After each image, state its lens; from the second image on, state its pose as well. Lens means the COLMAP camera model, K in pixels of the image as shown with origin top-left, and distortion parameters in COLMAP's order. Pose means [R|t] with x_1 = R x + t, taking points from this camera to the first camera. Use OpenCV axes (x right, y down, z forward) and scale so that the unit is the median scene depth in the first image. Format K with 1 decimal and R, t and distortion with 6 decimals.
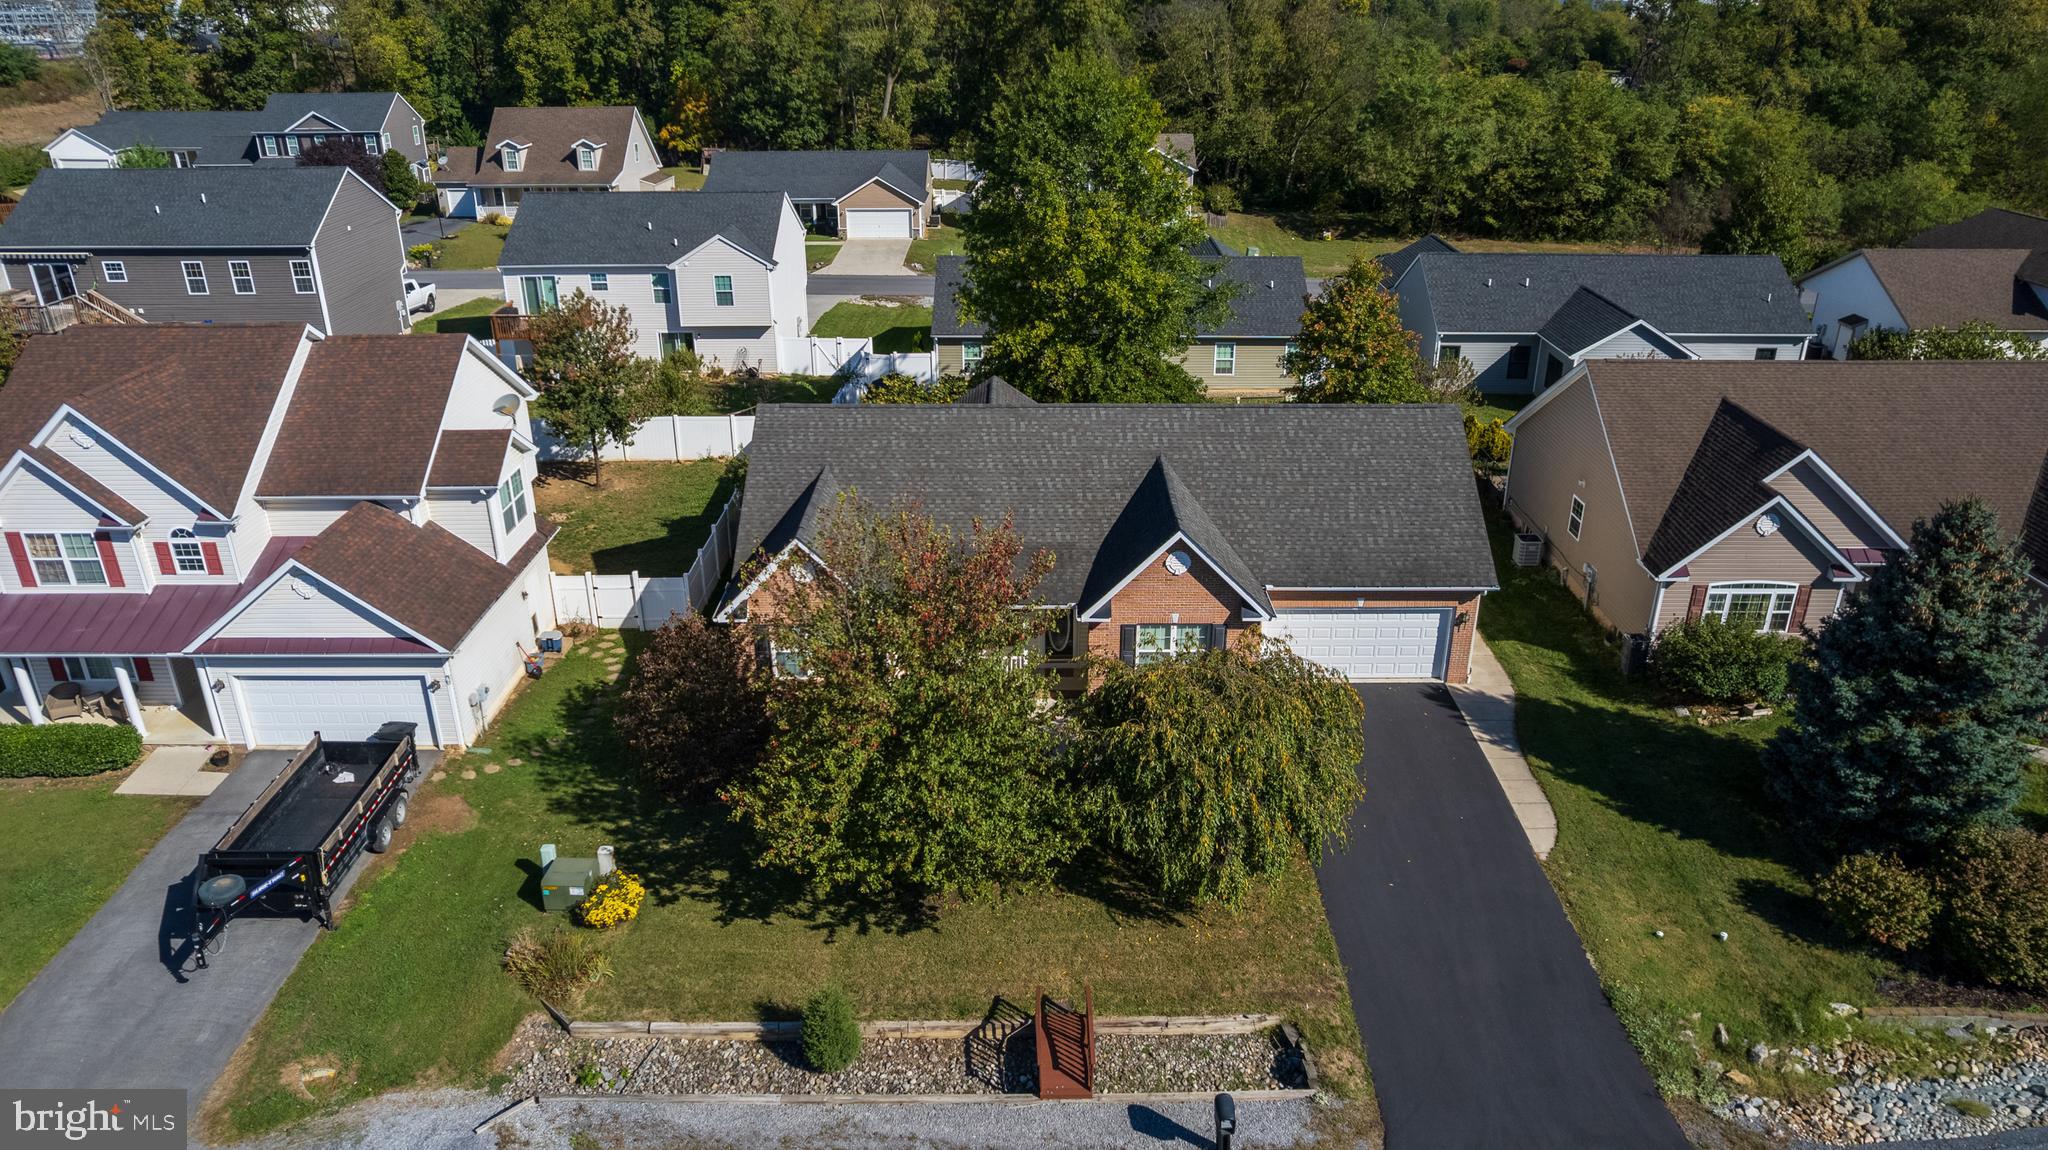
lens RADIAL K [[1360.9, 0, 1024.0], [0, 1360.9, 575.0], [0, 0, 1]] dist [-0.078444, 0.069129]
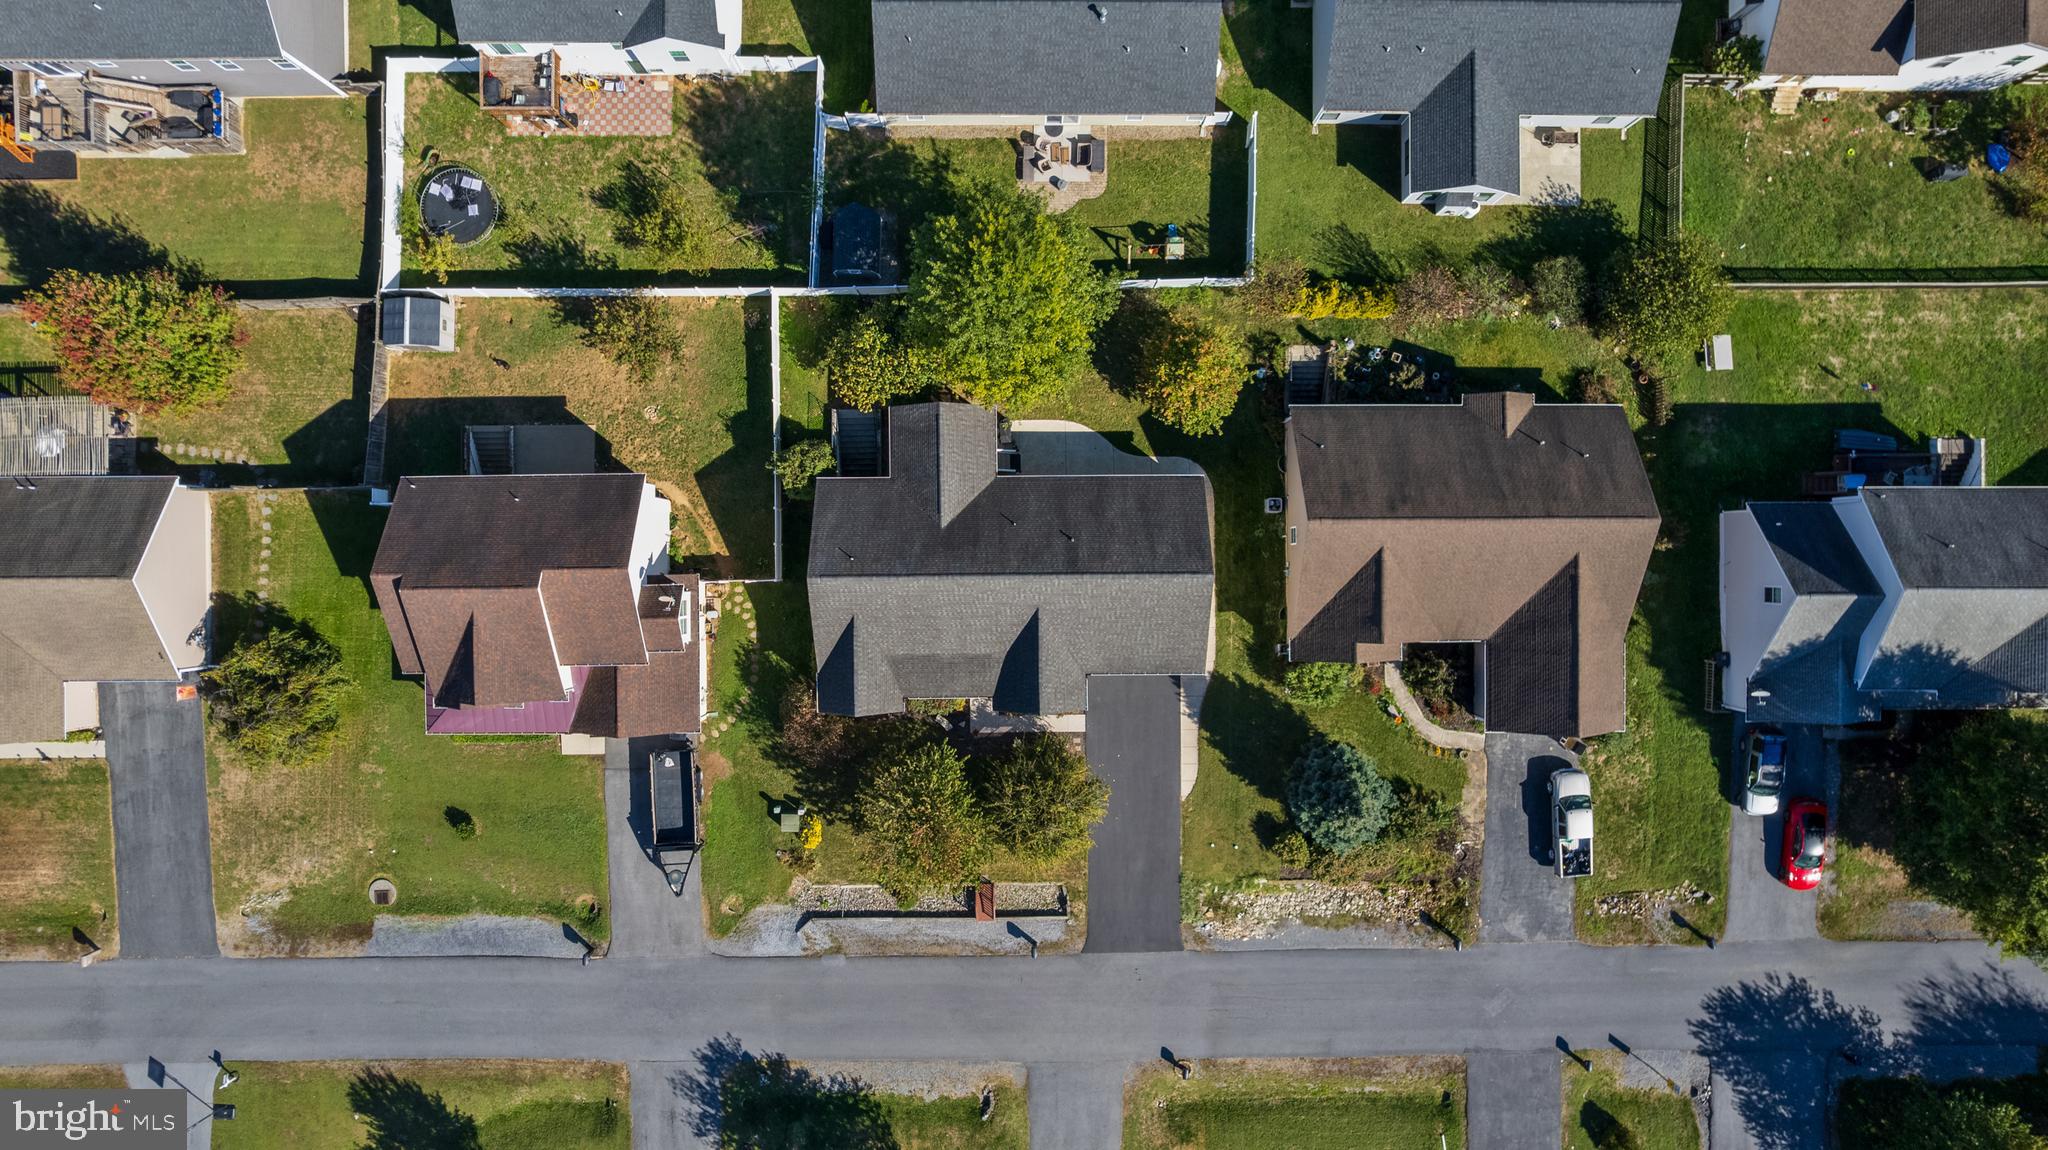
lens RADIAL K [[1307.5, 0, 1024.0], [0, 1307.5, 575.0], [0, 0, 1]] dist [-0.076143, 0.070086]
pose [[0.999889, -0.014848, 0.001572, 0.062448], [0.004444, 0.396459, 0.918042, -1.344437], [-0.014254, -0.917933, 0.396480, 0.279506]]
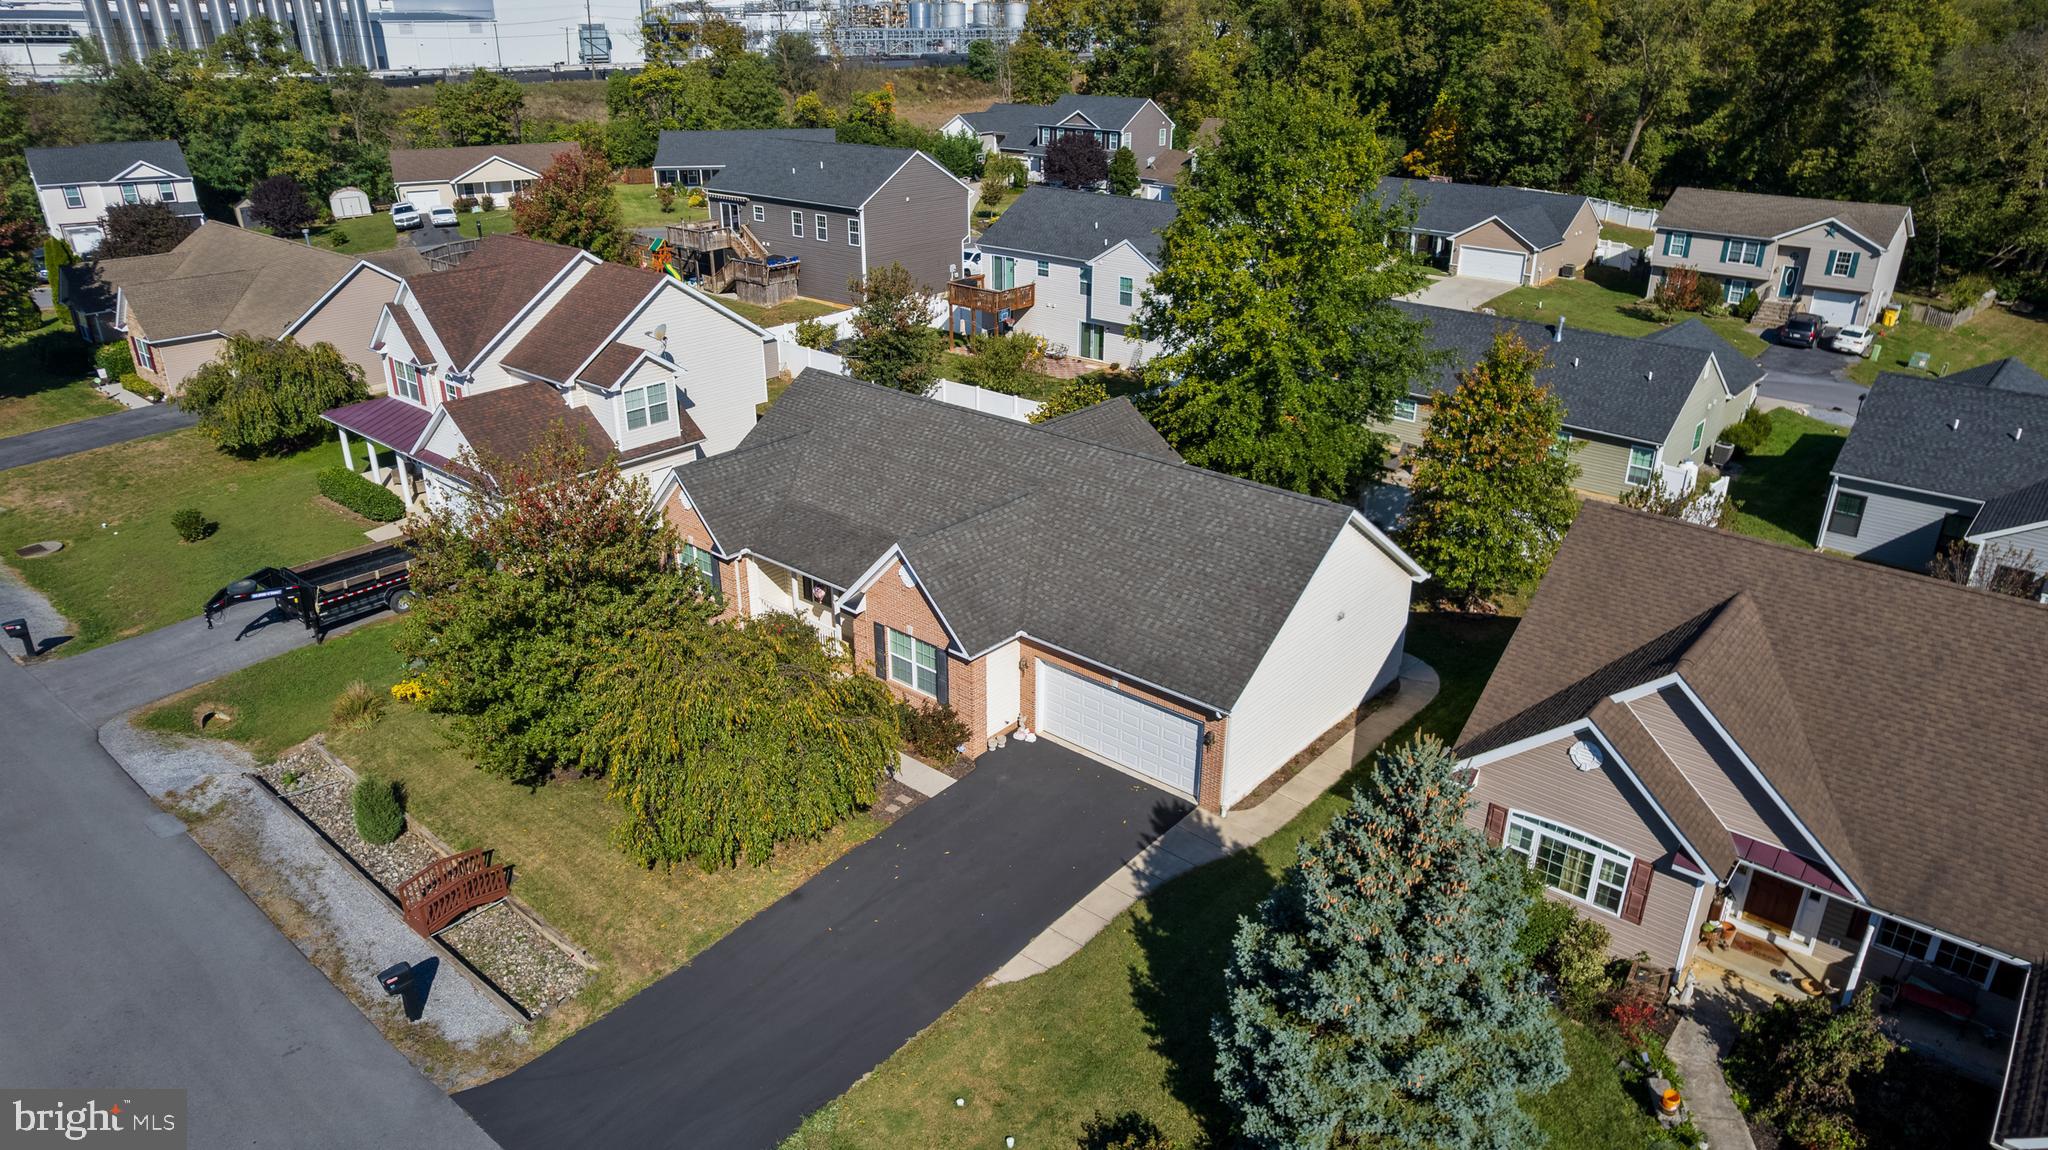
lens RADIAL K [[1307.5, 0, 1024.0], [0, 1307.5, 575.0], [0, 0, 1]] dist [-0.076143, 0.070086]
pose [[0.760456, 0.265814, -0.592495, 0.533399], [-0.268363, 0.959470, 0.086013, -0.082341], [0.591345, 0.093594, 0.800969, 0.189146]]
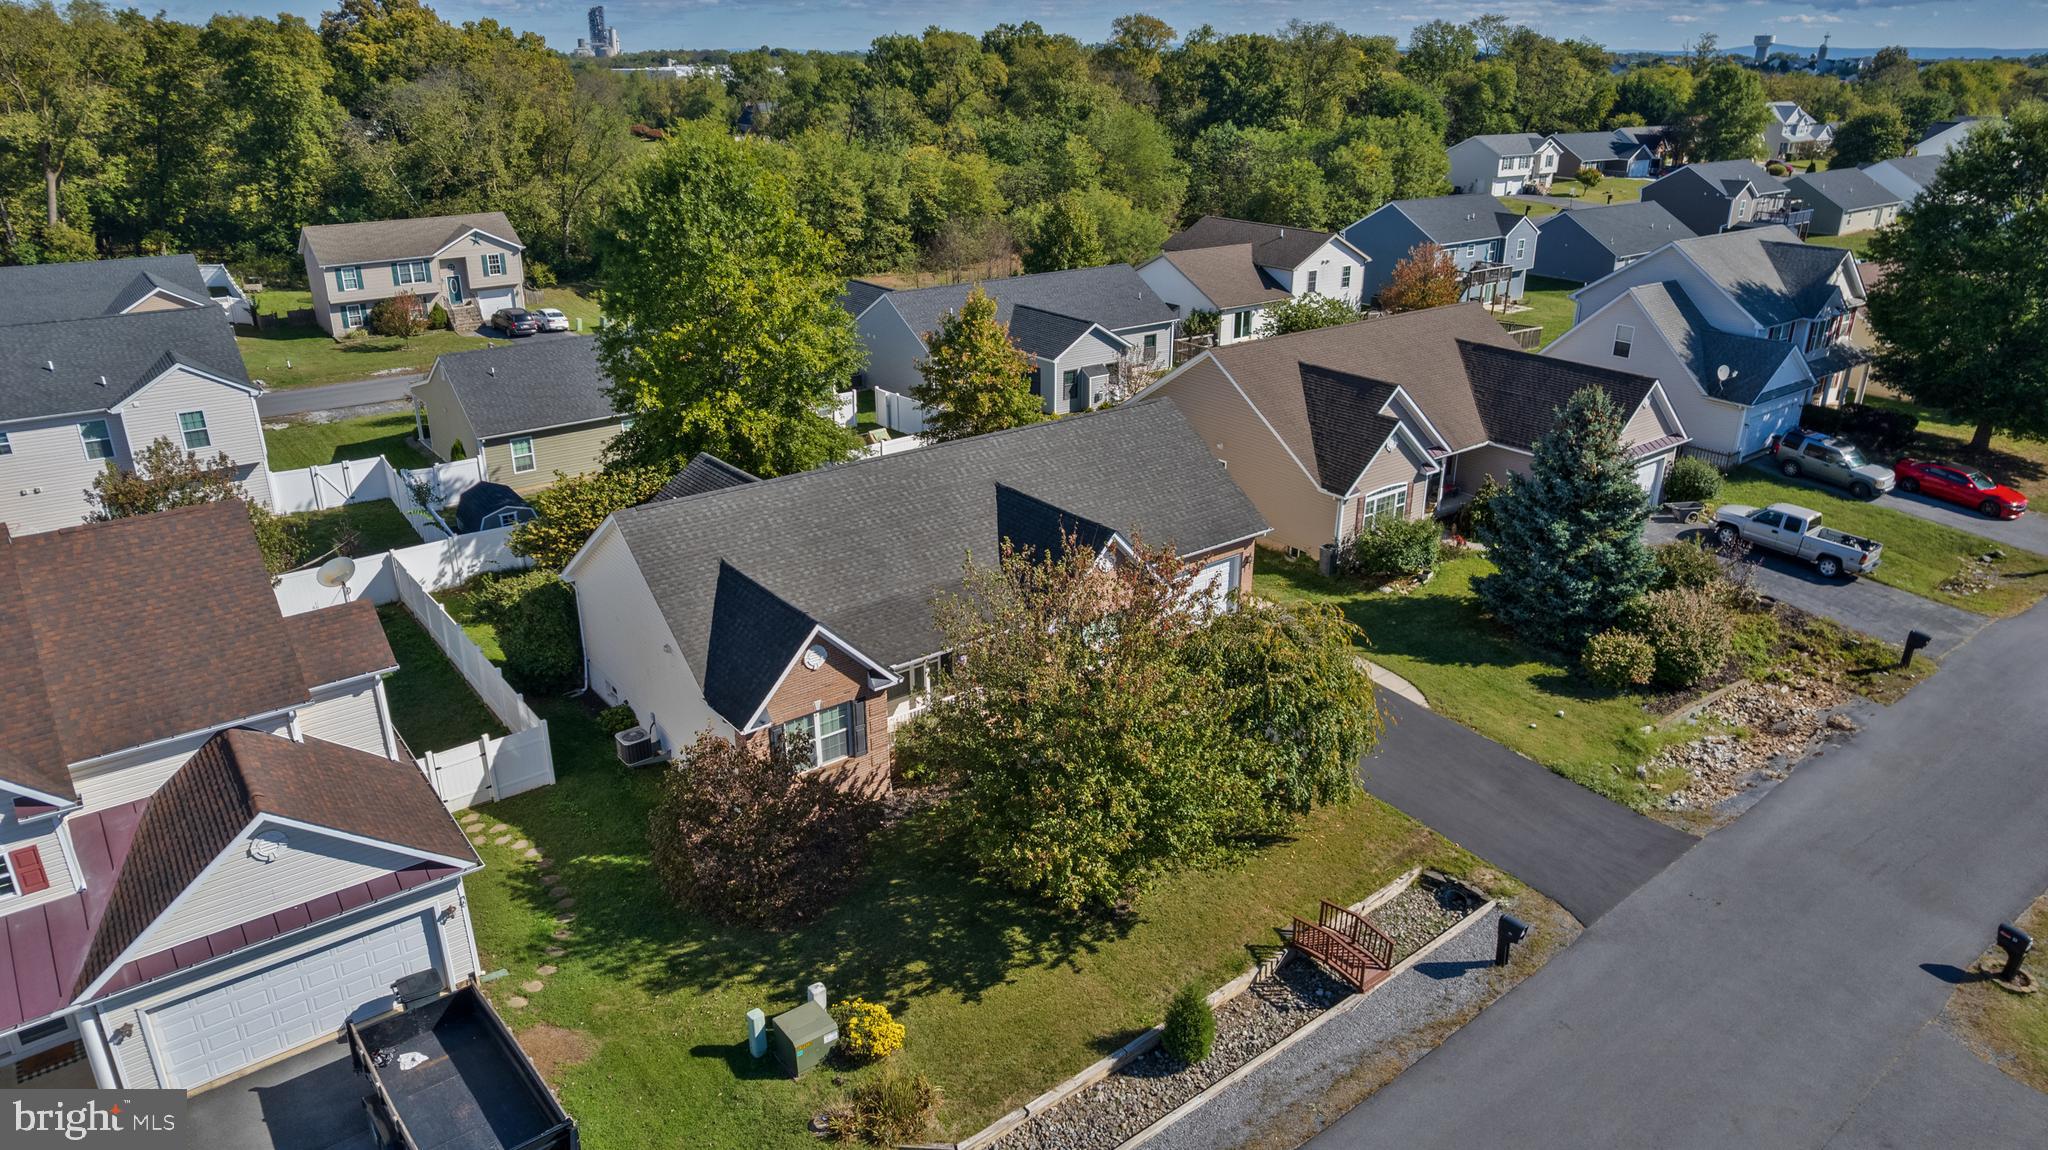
lens RADIAL K [[1307.5, 0, 1024.0], [0, 1307.5, 575.0], [0, 0, 1]] dist [-0.076143, 0.070086]
pose [[0.784649, -0.228447, 0.576314, -0.402337], [0.247955, 0.967679, 0.045991, -0.046038], [-0.568193, 0.106813, 0.815934, 0.106295]]
